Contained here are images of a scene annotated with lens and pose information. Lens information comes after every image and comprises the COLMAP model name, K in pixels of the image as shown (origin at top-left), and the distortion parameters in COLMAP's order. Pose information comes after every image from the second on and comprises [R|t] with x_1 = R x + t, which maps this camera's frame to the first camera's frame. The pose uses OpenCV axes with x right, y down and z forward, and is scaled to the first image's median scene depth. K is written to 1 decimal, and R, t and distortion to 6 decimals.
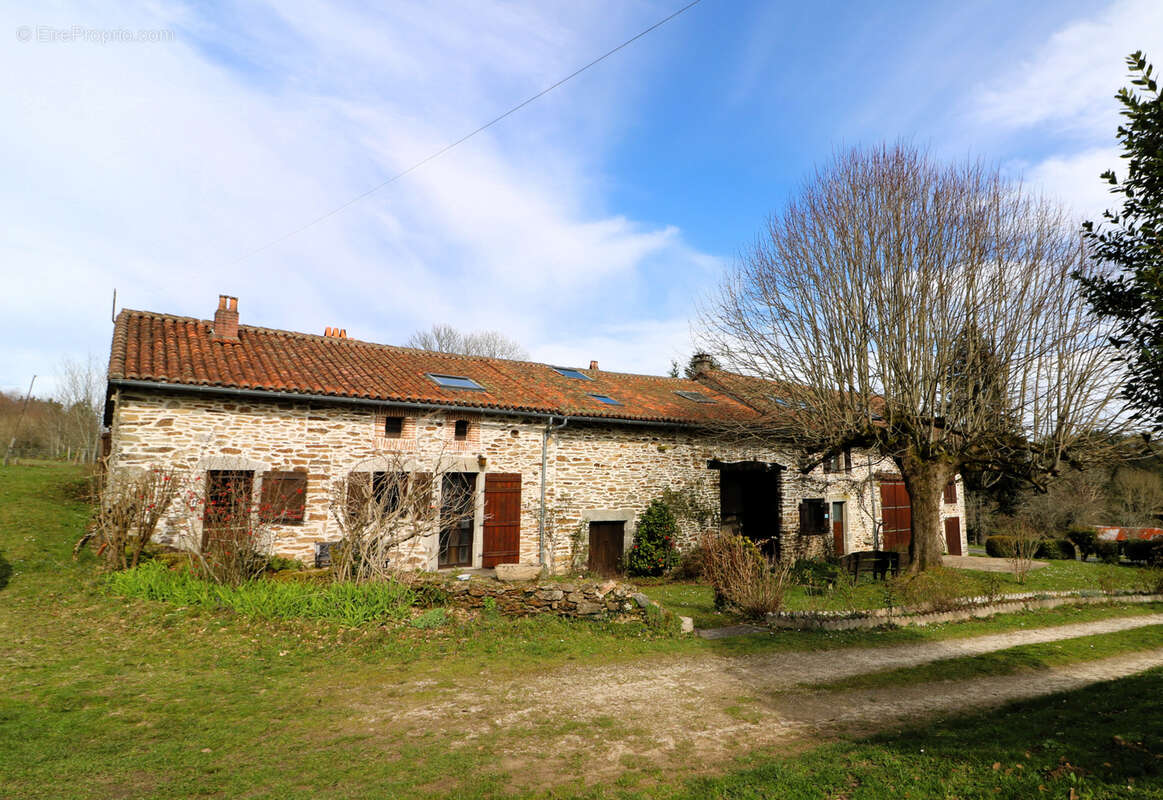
lens RADIAL K [[645.4, 0, 664.4], [0, 645.4, 401.3], [0, 0, 1]] dist [-0.001126, -0.001390]
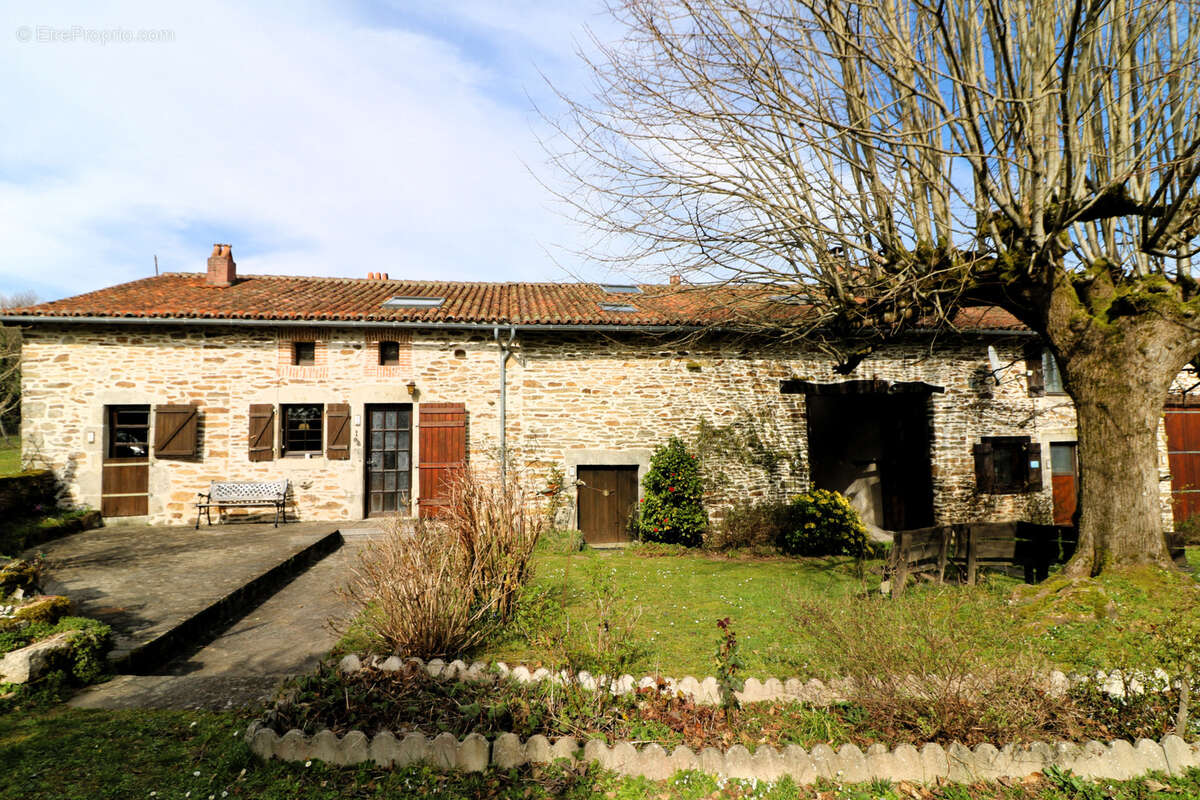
lens RADIAL K [[590.7, 0, 617.6], [0, 590.7, 404.4], [0, 0, 1]] dist [-0.003082, -0.000407]
pose [[0.853507, -0.053230, -0.518356, 0.318988], [0.081628, 0.996145, 0.032112, 0.107628], [0.514648, -0.069720, 0.854562, 0.486549]]
